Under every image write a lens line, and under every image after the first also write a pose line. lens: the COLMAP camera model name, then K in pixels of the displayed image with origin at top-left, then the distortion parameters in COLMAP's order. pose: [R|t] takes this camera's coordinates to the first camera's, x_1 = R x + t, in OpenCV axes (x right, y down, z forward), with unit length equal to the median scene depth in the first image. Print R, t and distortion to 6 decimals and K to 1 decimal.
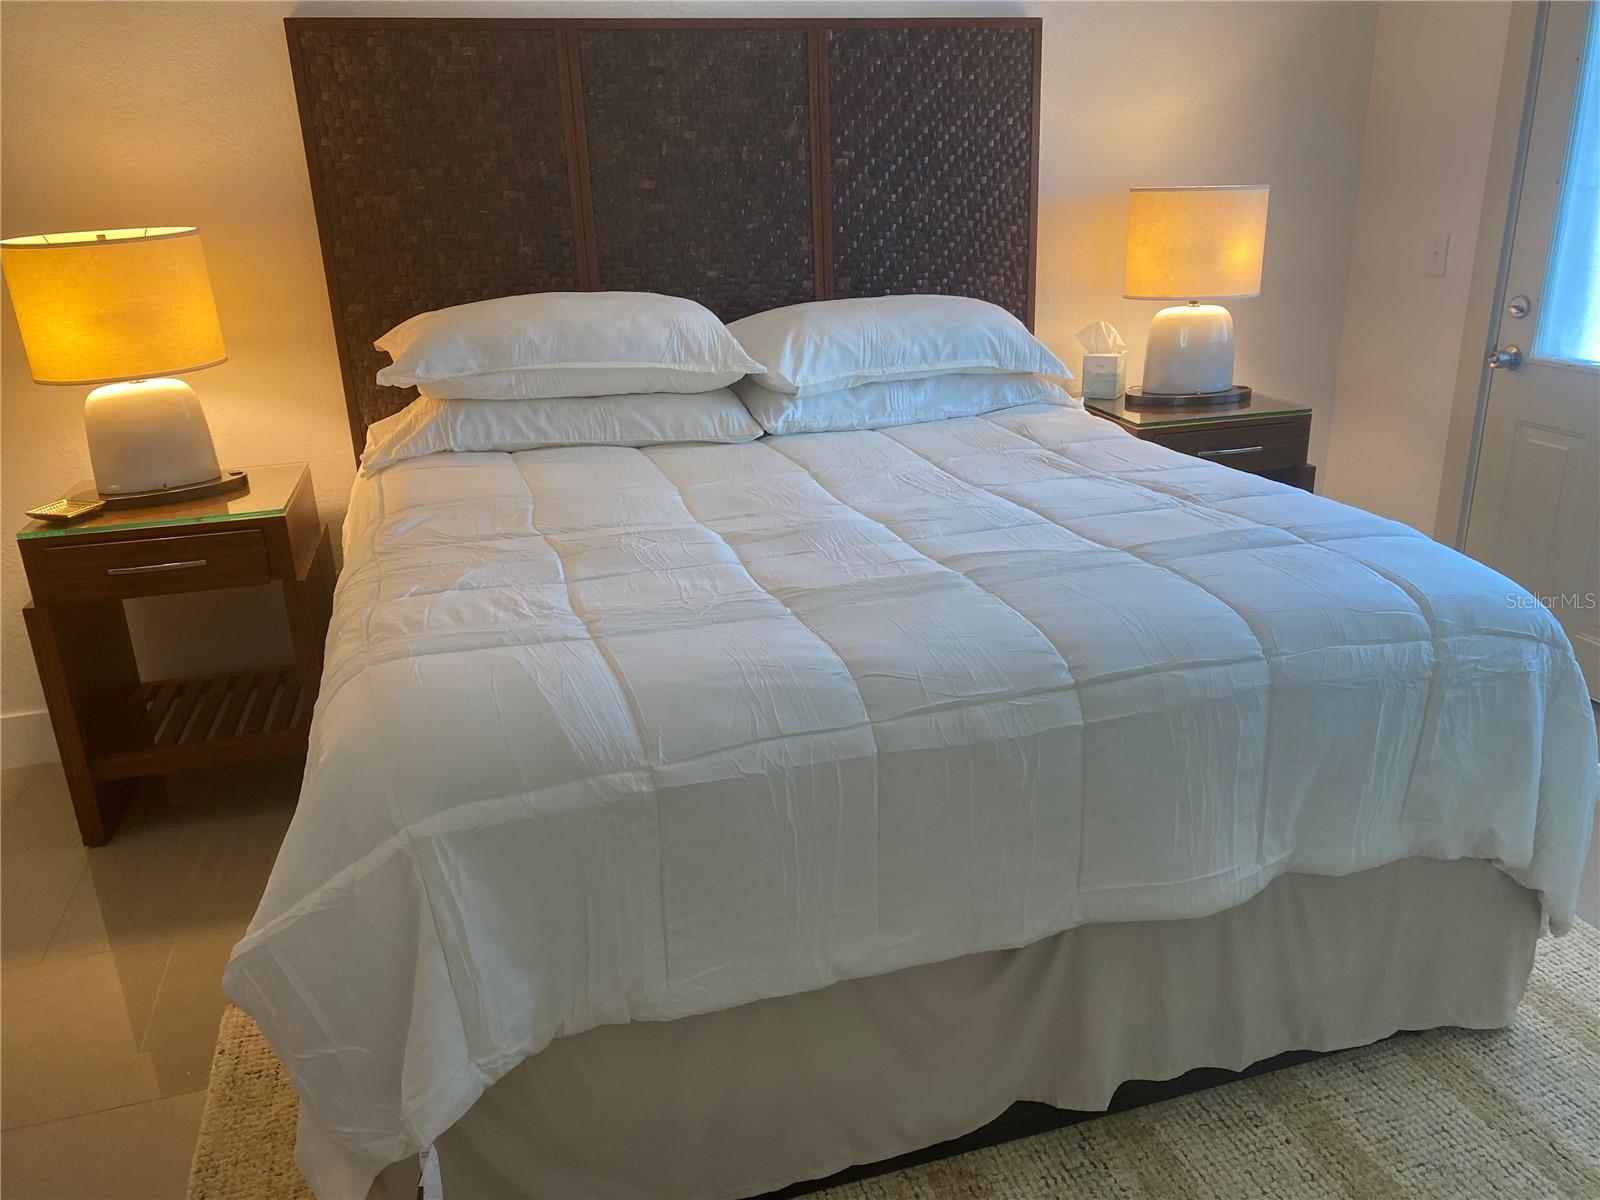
lens RADIAL K [[1191.0, 0, 805.5], [0, 1191.0, 603.1], [0, 0, 1]] dist [0.016424, -0.045015]
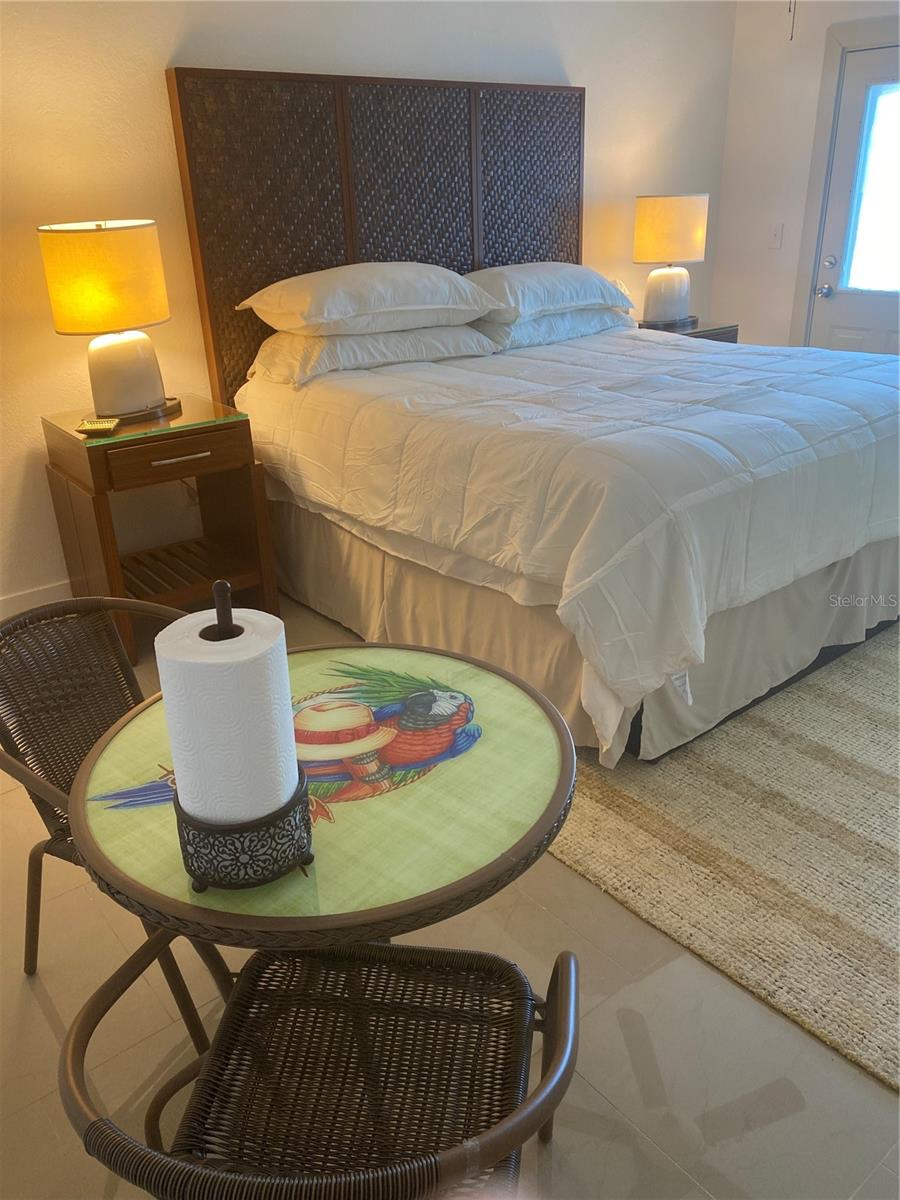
lens RADIAL K [[893.2, 0, 443.0], [0, 893.2, 604.7], [0, 0, 1]] dist [0.016424, -0.045015]
pose [[0.930761, -0.155799, 0.330772, -0.570860], [0.132634, 0.986920, 0.091636, 0.078268], [-0.340723, -0.041419, 0.939251, -0.121099]]
